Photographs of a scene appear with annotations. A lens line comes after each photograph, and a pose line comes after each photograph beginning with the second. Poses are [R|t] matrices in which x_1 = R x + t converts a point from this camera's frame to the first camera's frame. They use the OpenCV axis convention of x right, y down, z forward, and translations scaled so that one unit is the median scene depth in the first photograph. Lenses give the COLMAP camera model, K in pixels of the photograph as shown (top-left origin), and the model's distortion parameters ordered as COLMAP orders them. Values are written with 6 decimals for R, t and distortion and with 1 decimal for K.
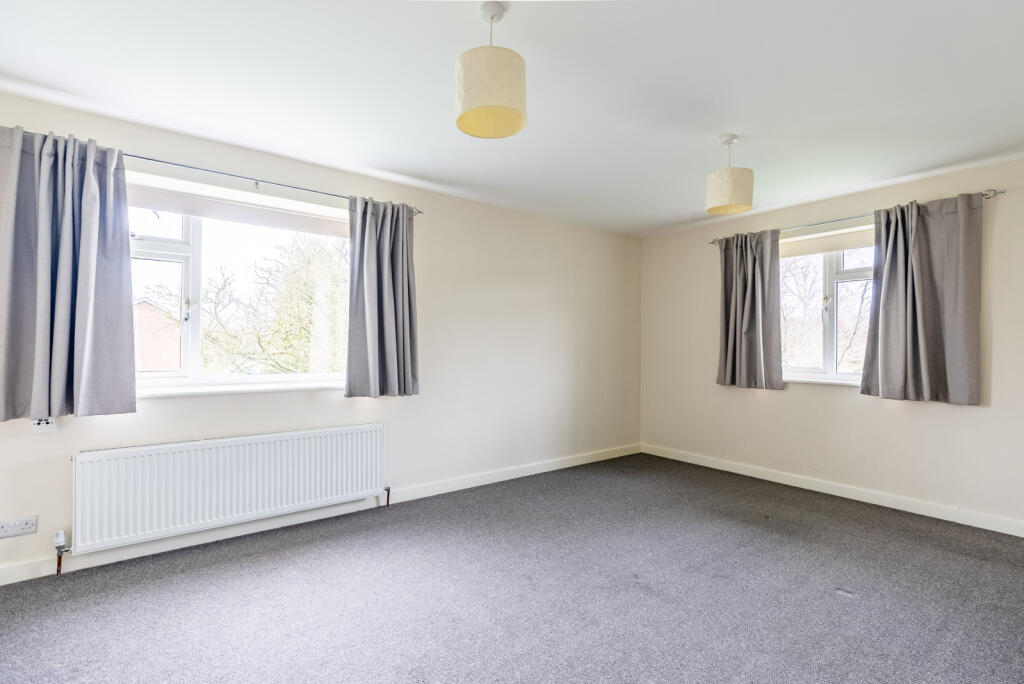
lens RADIAL K [[474.2, 0, 512.0], [0, 474.2, 342.0], [0, 0, 1]] dist [-0.002344, -0.000496]
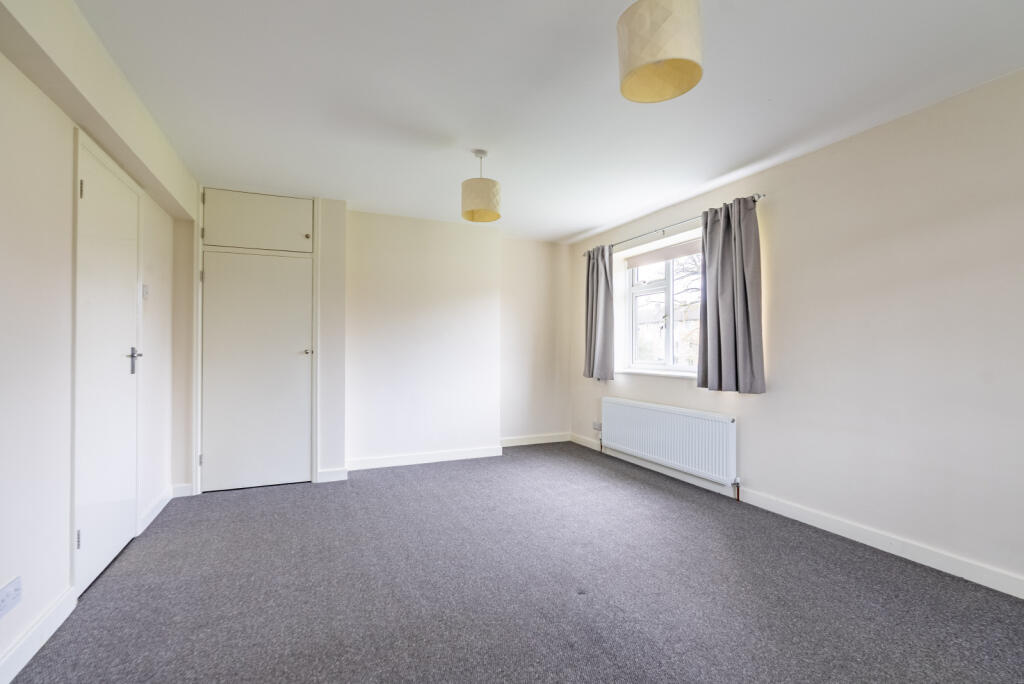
lens RADIAL K [[474.2, 0, 512.0], [0, 474.2, 342.0], [0, 0, 1]] dist [-0.002344, -0.000496]
pose [[-0.246737, -0.021654, -0.968840, 0.986889], [0.005080, 0.999708, -0.023637, 0.034972], [0.969069, -0.010754, -0.246555, 0.925483]]
